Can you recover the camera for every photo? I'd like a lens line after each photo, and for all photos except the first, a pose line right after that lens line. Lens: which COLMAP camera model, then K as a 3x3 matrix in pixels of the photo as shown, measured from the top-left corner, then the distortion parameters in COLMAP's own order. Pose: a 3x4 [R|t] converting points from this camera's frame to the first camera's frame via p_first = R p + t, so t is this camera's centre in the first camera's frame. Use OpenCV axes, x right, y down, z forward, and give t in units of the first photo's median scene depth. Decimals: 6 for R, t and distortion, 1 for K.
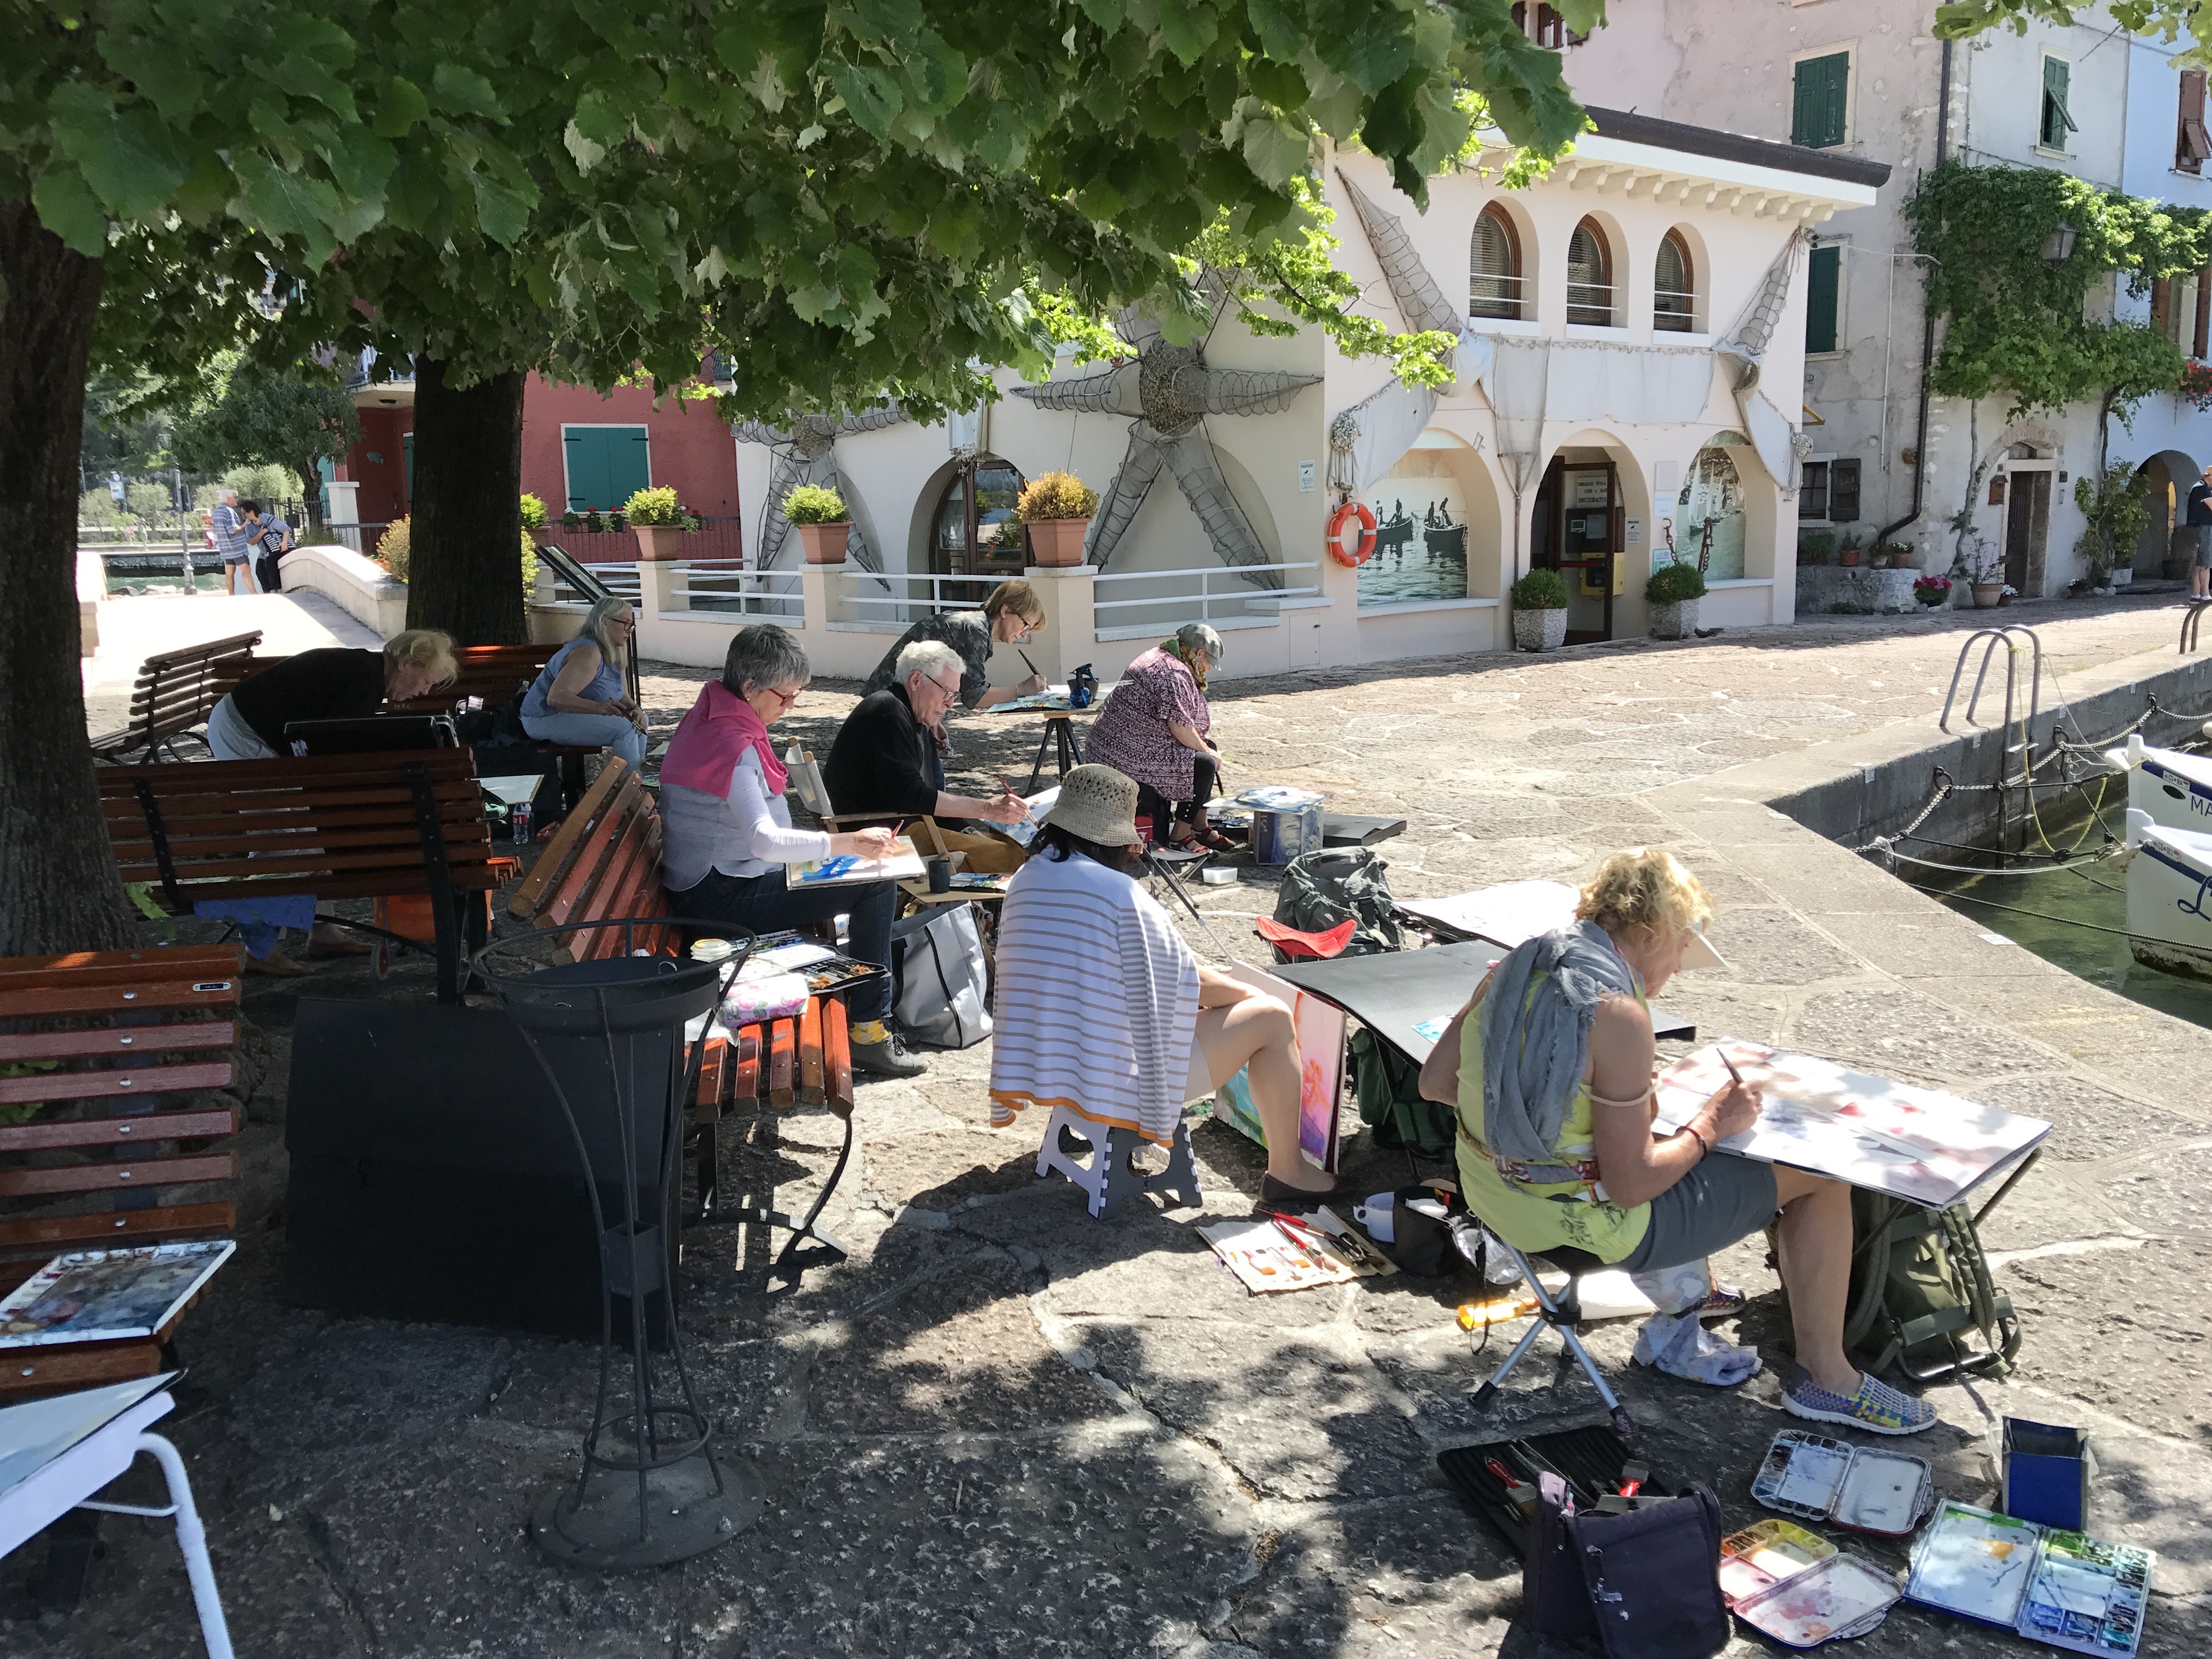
lens RADIAL K [[1809.2, 0, 1148.9], [0, 1809.2, 844.8], [0, 0, 1]] dist [0.020586, -0.028356]
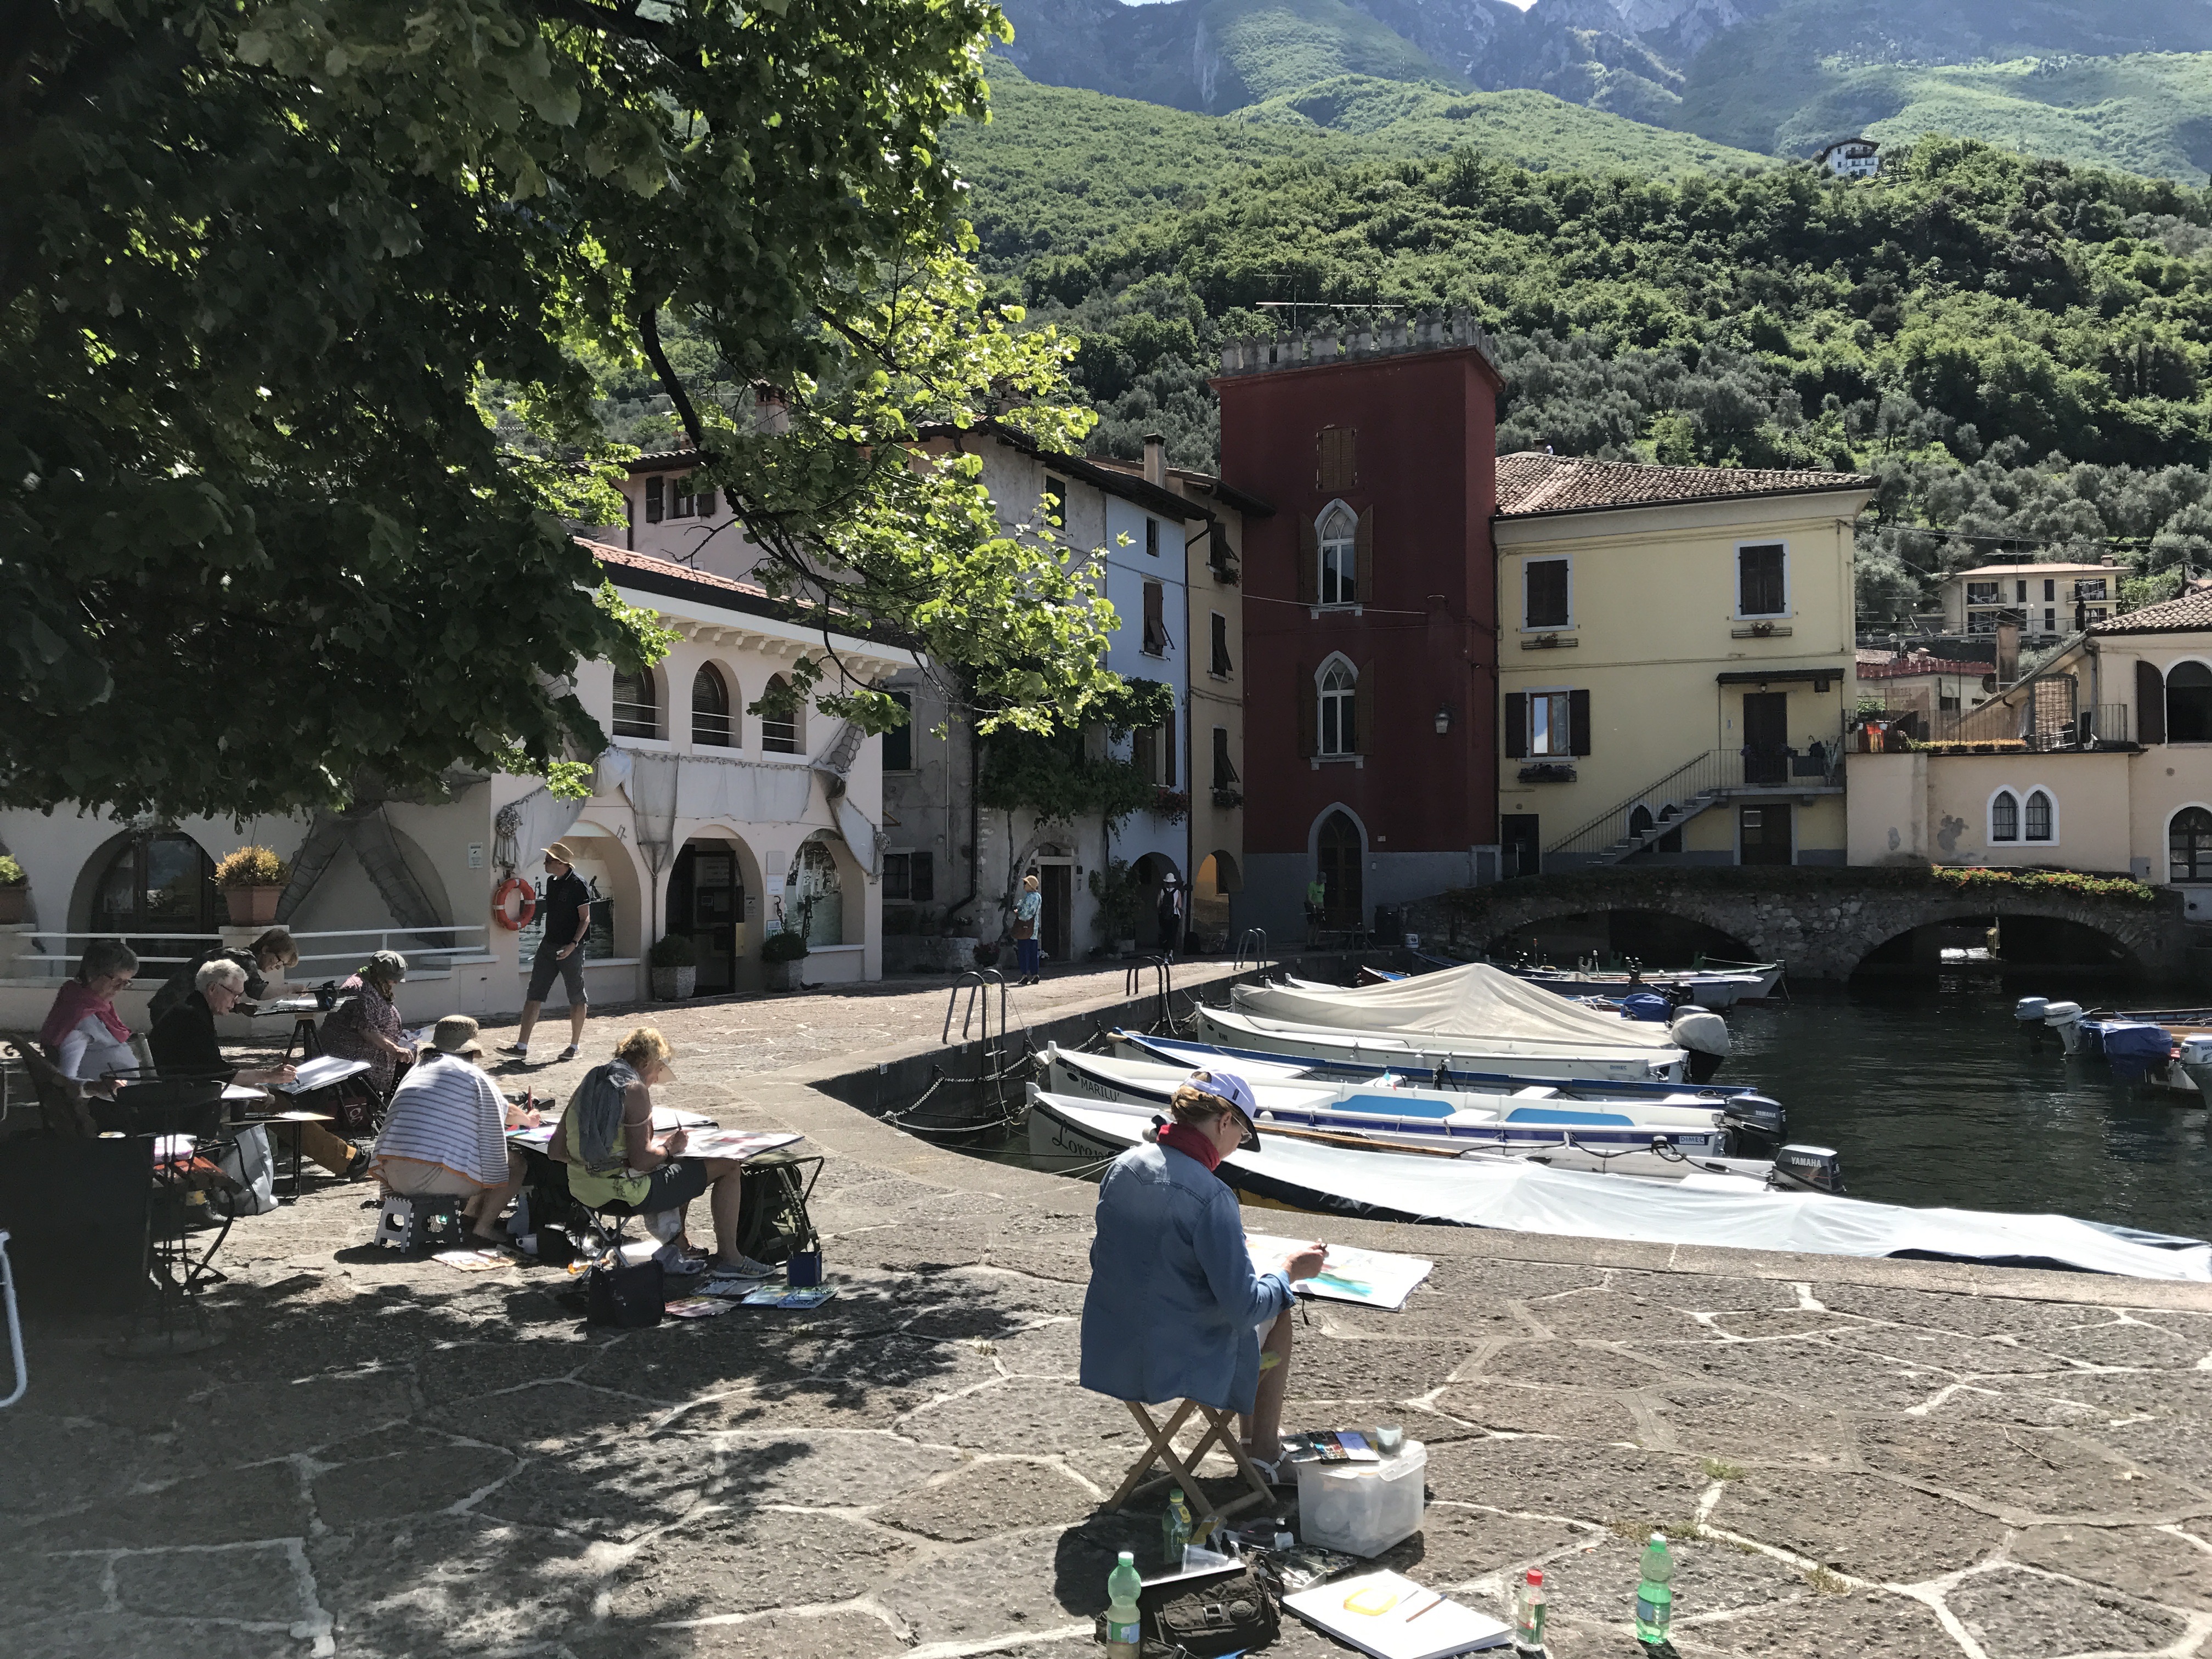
lens RADIAL K [[1809.2, 0, 1091.8], [0, 1809.2, 831.9], [0, 0, 1]] dist [0.020586, -0.028356]
pose [[0.912973, 0.032050, 0.406760, -0.027546], [0.054866, 0.978213, -0.200224, 0.042100], [-0.404315, 0.205116, 0.891323, -0.227610]]
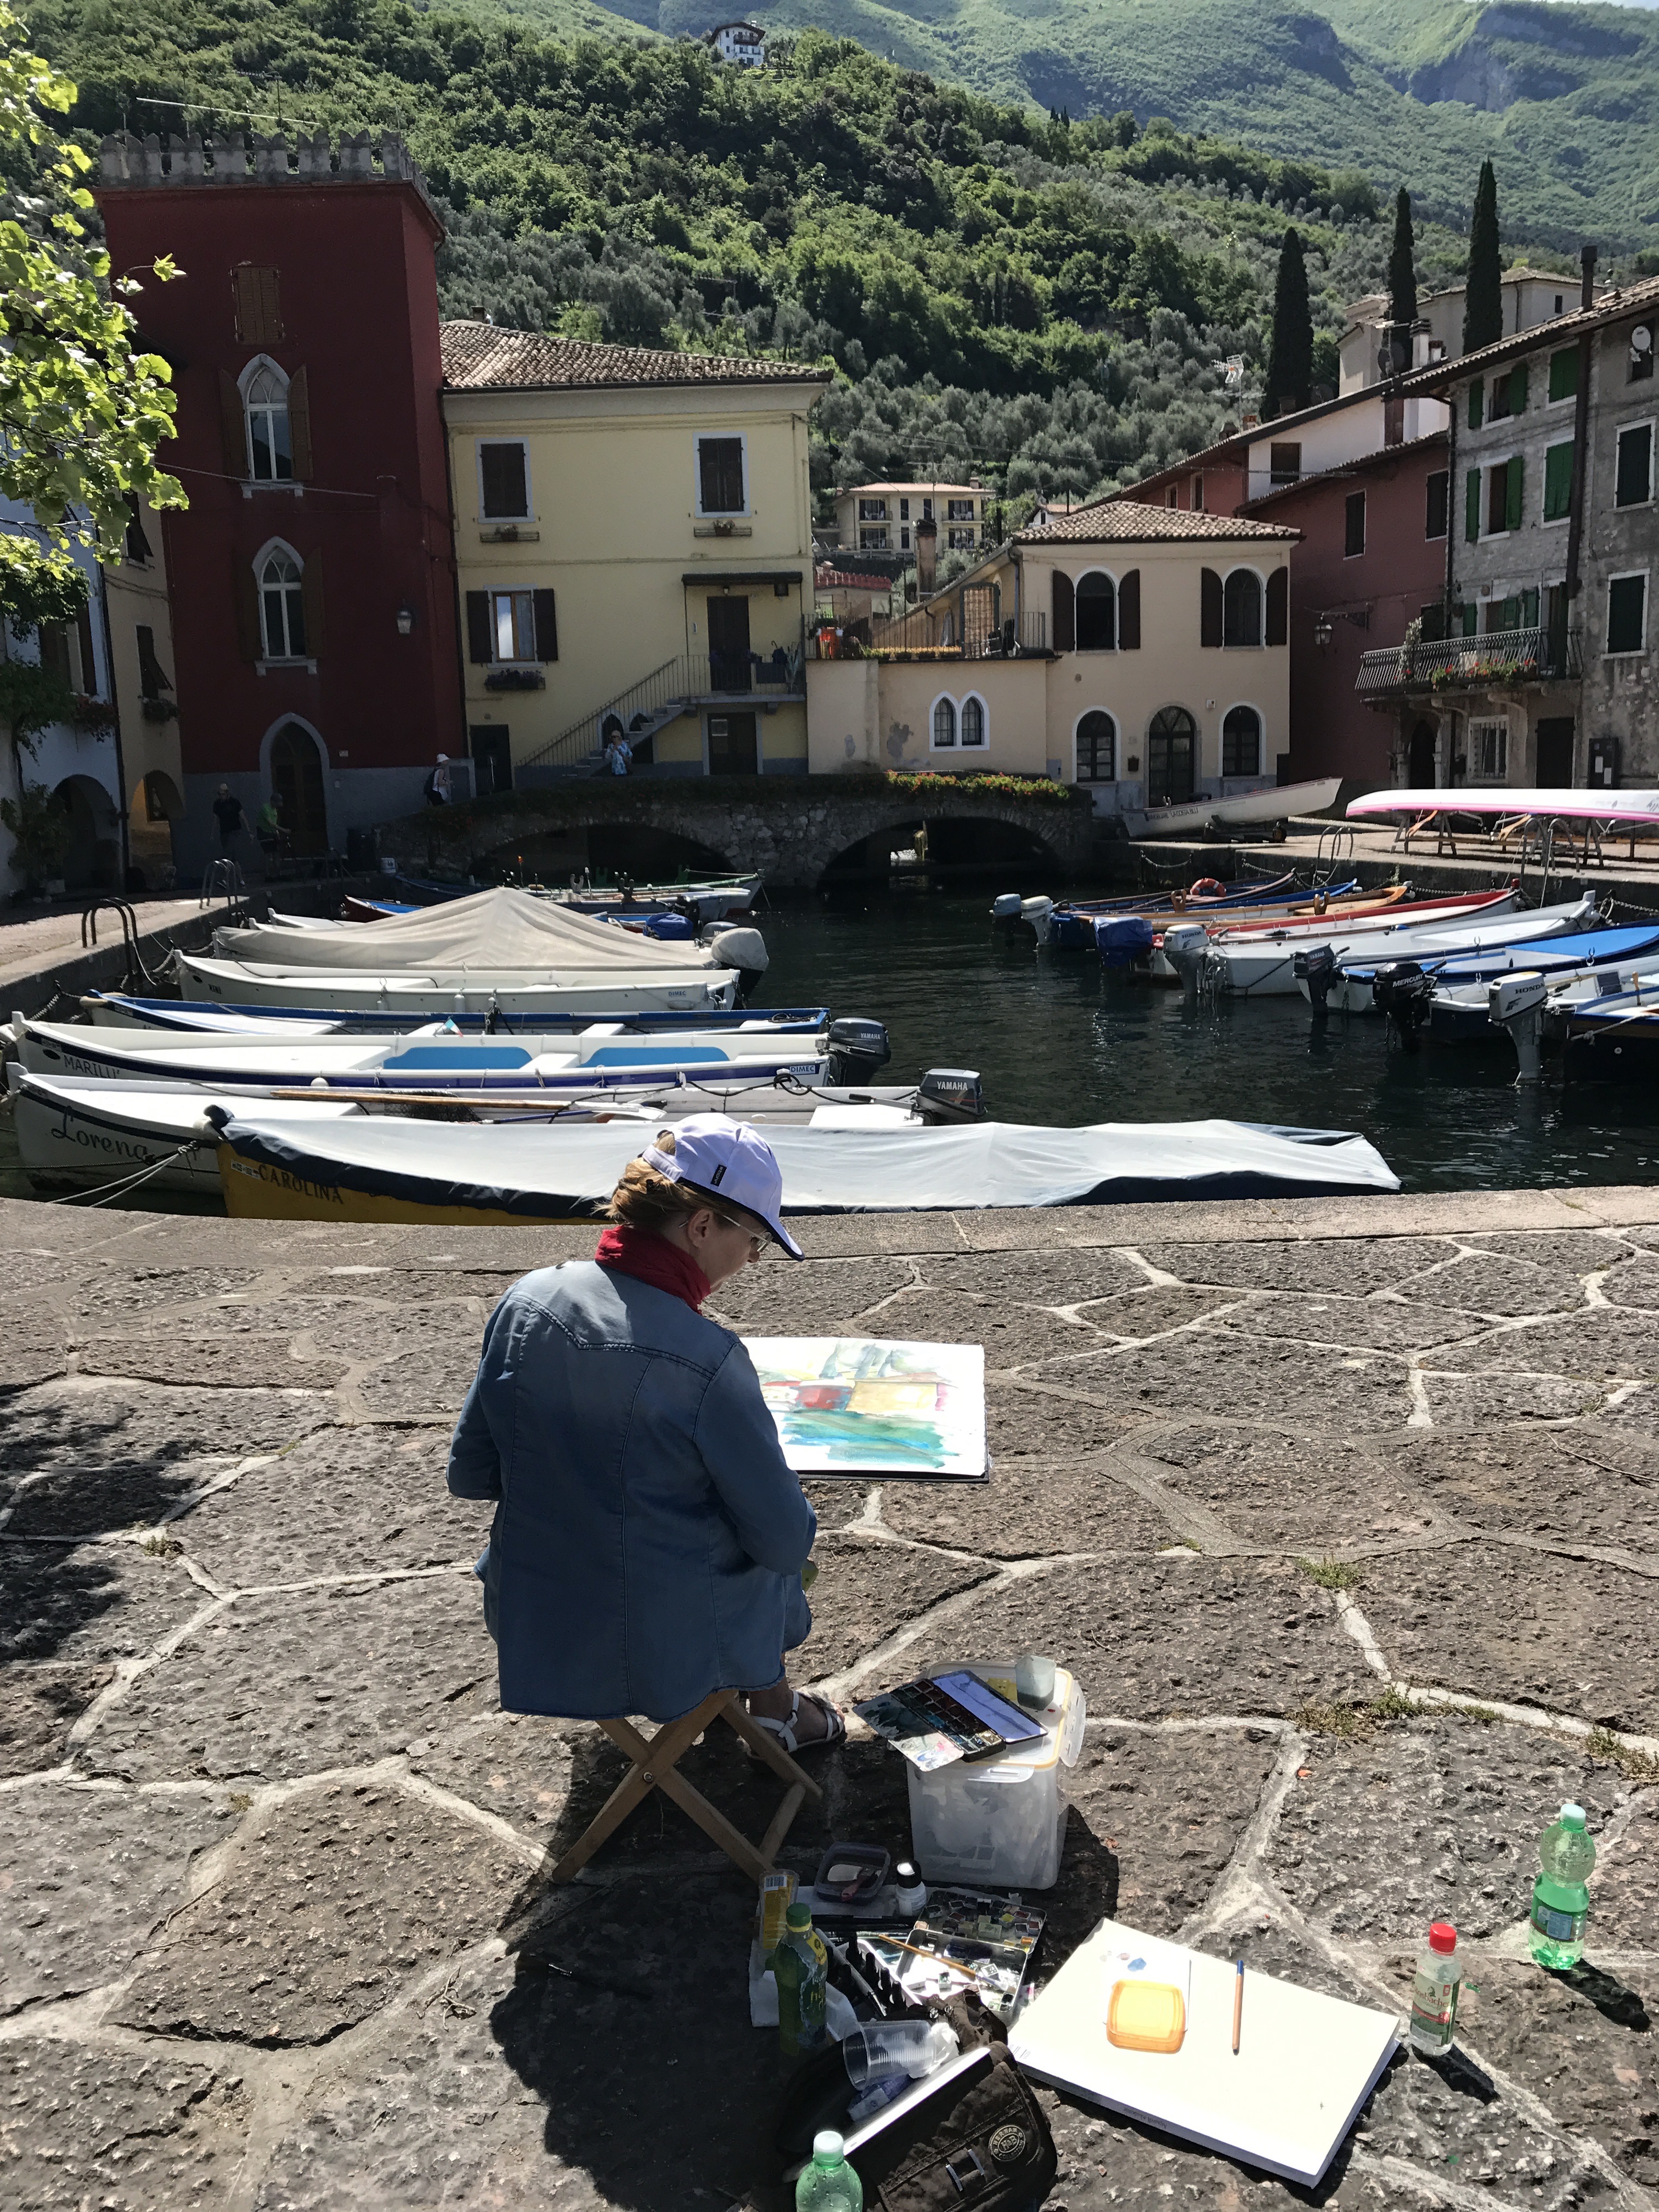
lens RADIAL K [[1809.2, 0, 820.0], [0, 1809.2, 1104.8], [0, 0, 1]] dist [0.020586, -0.028356]
pose [[0.655583, -0.126542, 0.744445, -0.008041], [0.150455, 0.987981, 0.035443, 0.022237], [-0.739983, 0.088770, 0.666742, -0.111886]]
